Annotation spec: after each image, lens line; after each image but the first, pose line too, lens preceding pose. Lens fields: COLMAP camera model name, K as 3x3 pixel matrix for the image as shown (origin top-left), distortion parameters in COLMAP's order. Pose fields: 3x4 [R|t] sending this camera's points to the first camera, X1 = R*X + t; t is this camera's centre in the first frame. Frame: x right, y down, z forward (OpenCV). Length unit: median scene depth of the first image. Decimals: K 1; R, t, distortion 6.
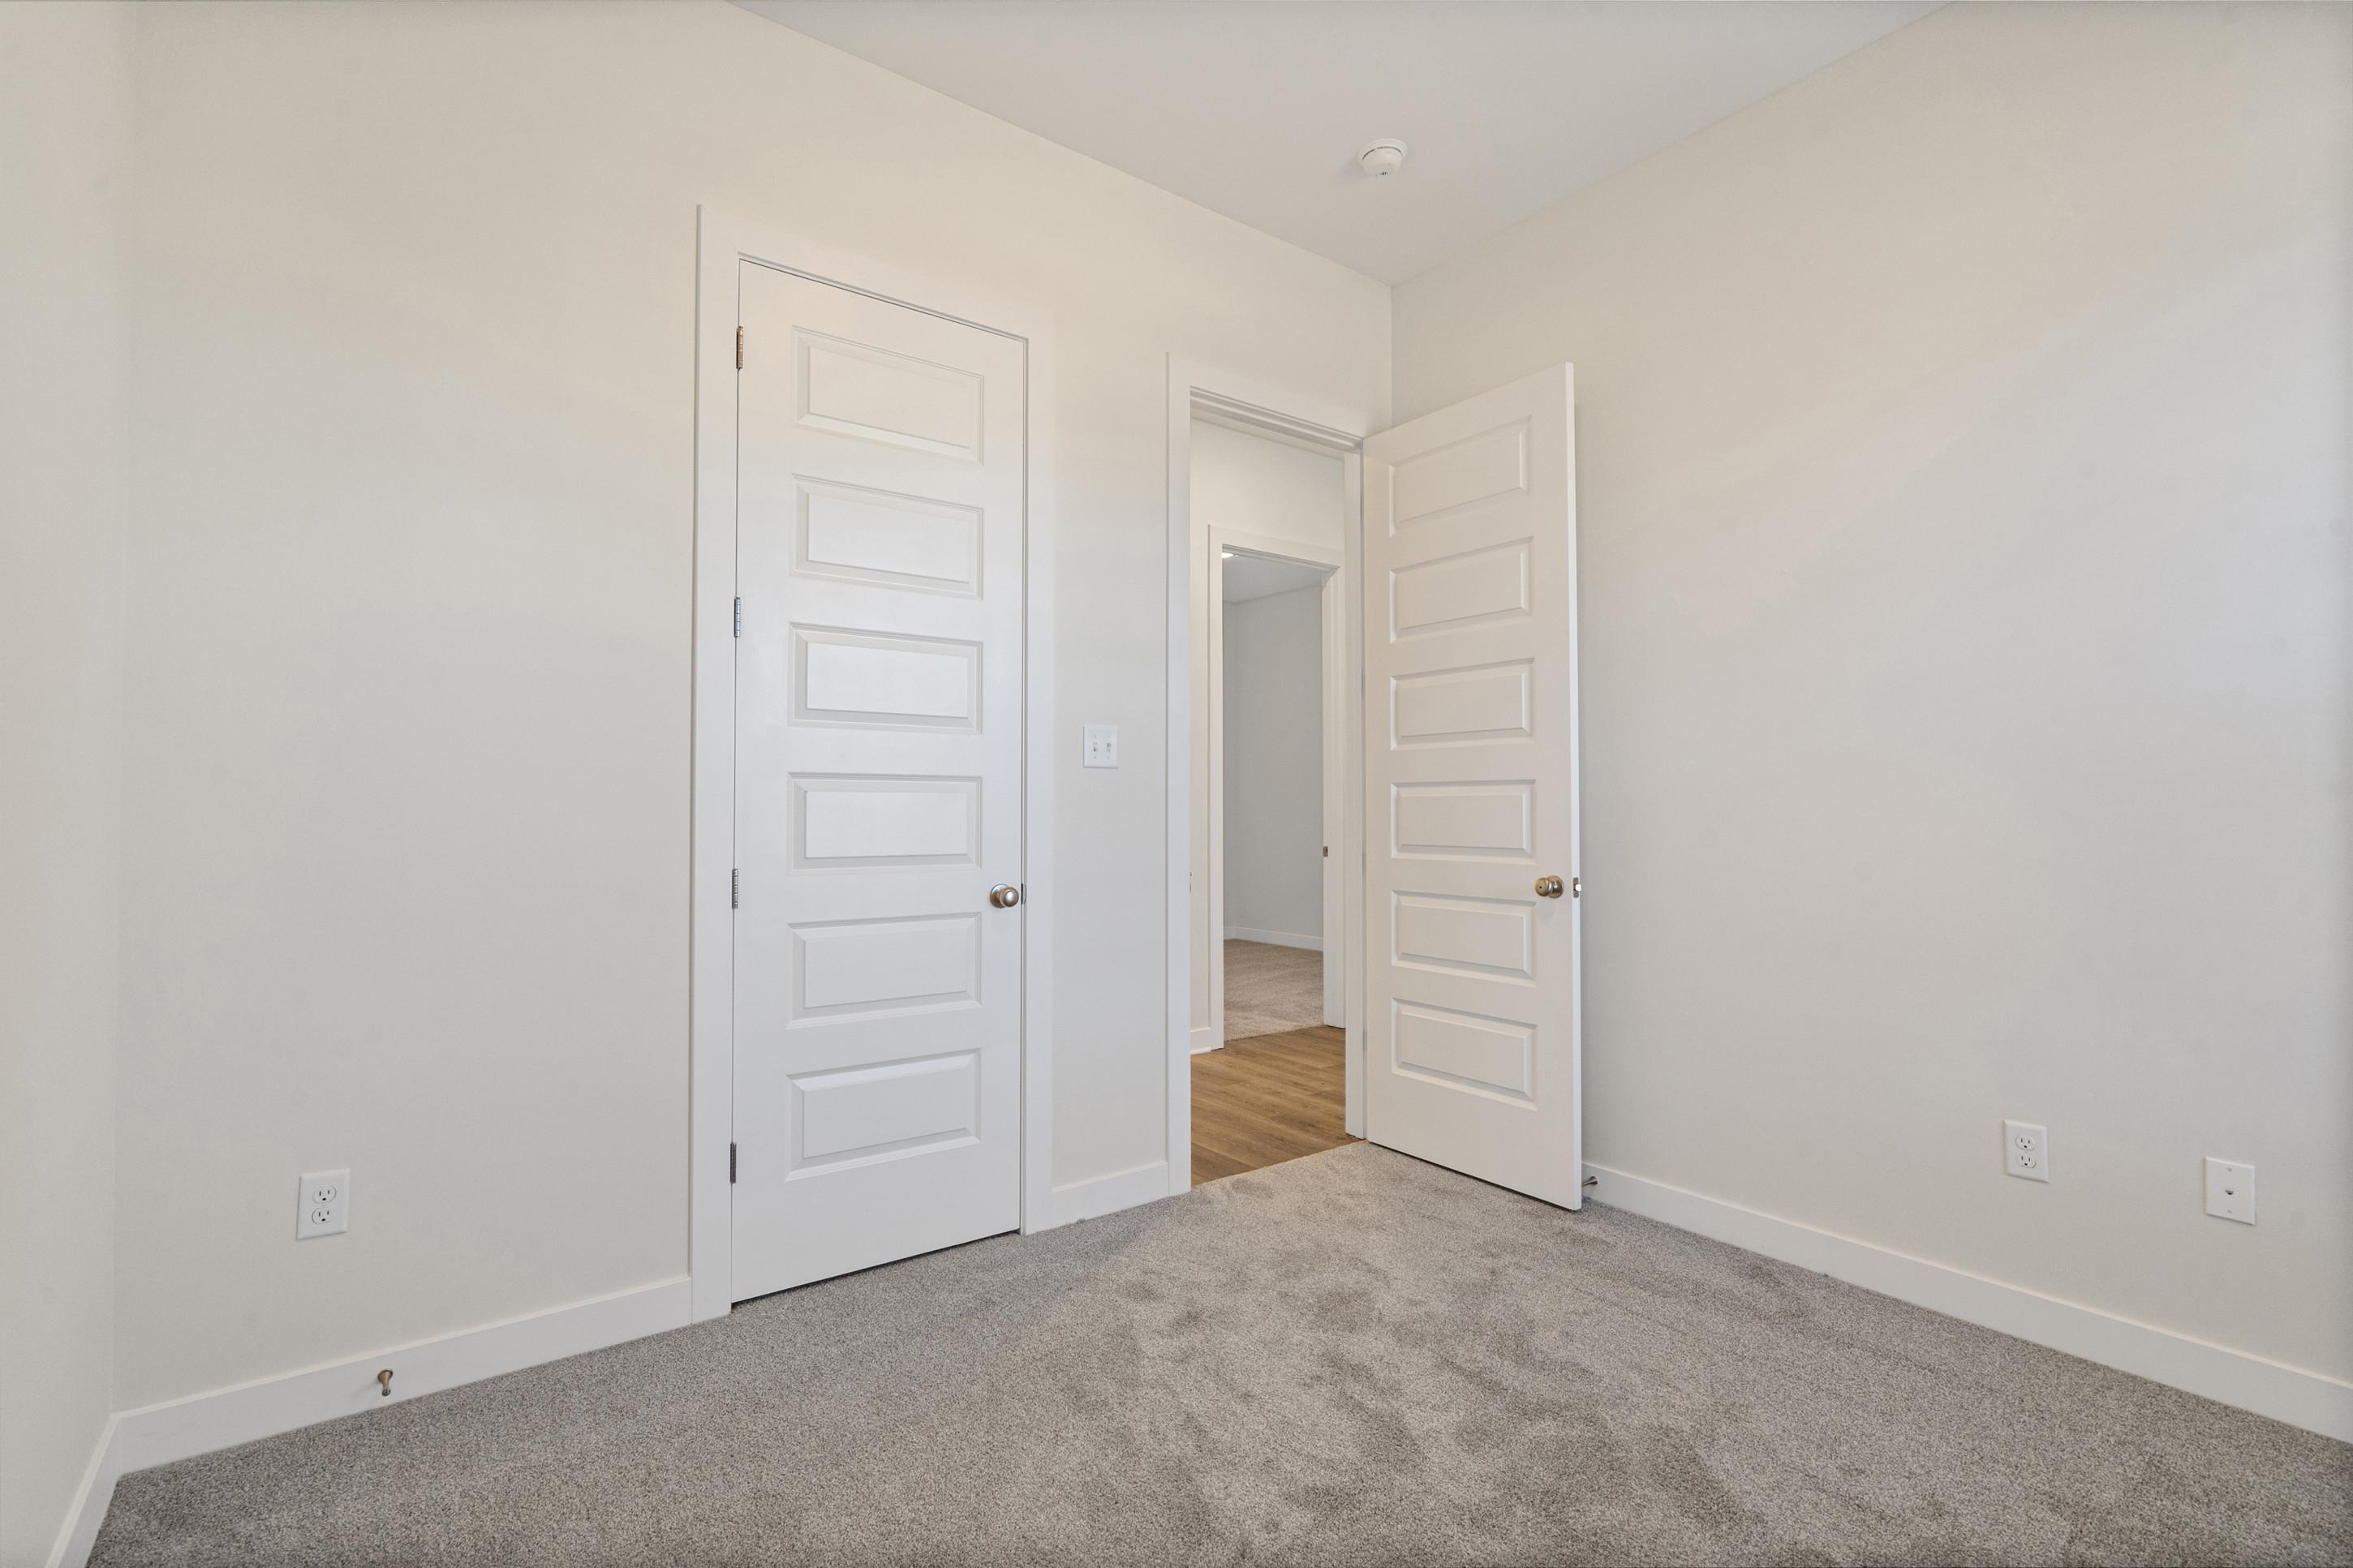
lens RADIAL K [[1084.5, 0, 1197.3], [0, 1084.5, 789.5], [0, 0, 1]] dist [0.026844, 0.000647]
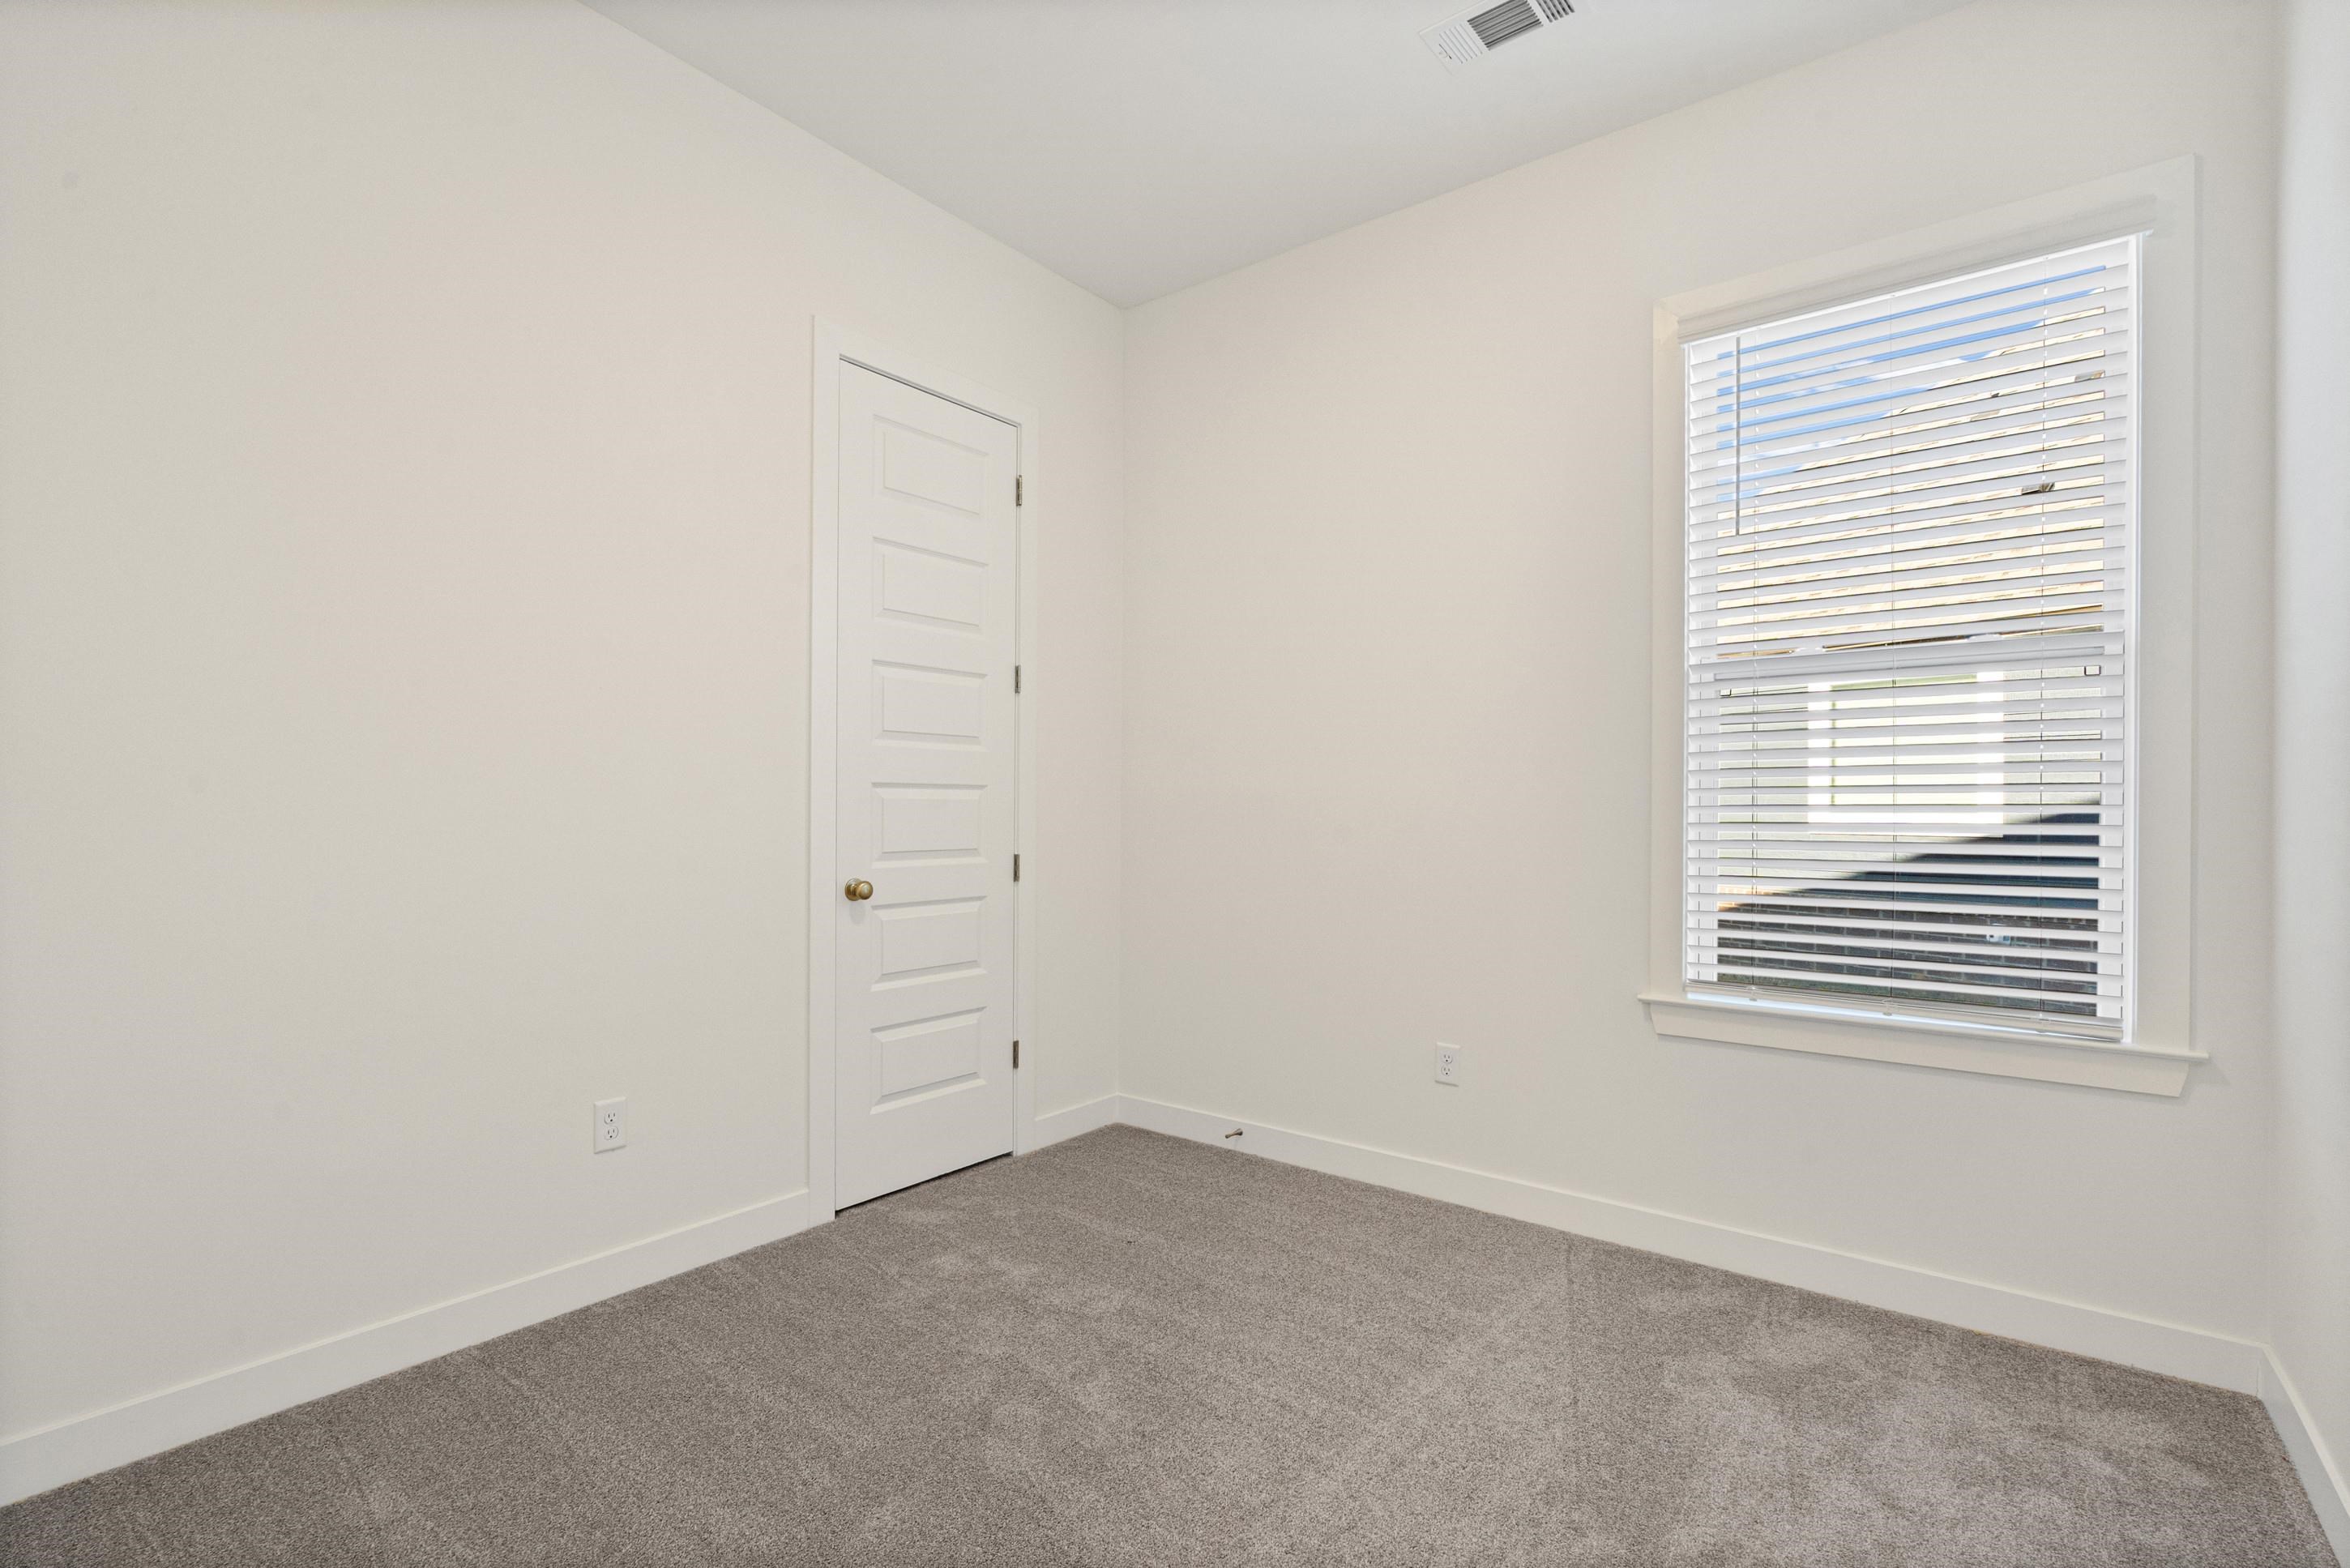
lens RADIAL K [[1083.3, 0, 1181.7], [0, 1083.3, 789.7], [0, 0, 1]] dist [0.026844, 0.000647]
pose [[0.962476, 0.009264, 0.271208, -0.314280], [-0.009850, 0.999951, 0.000801, -0.007486], [-0.271187, -0.003443, 0.962520, -0.228096]]
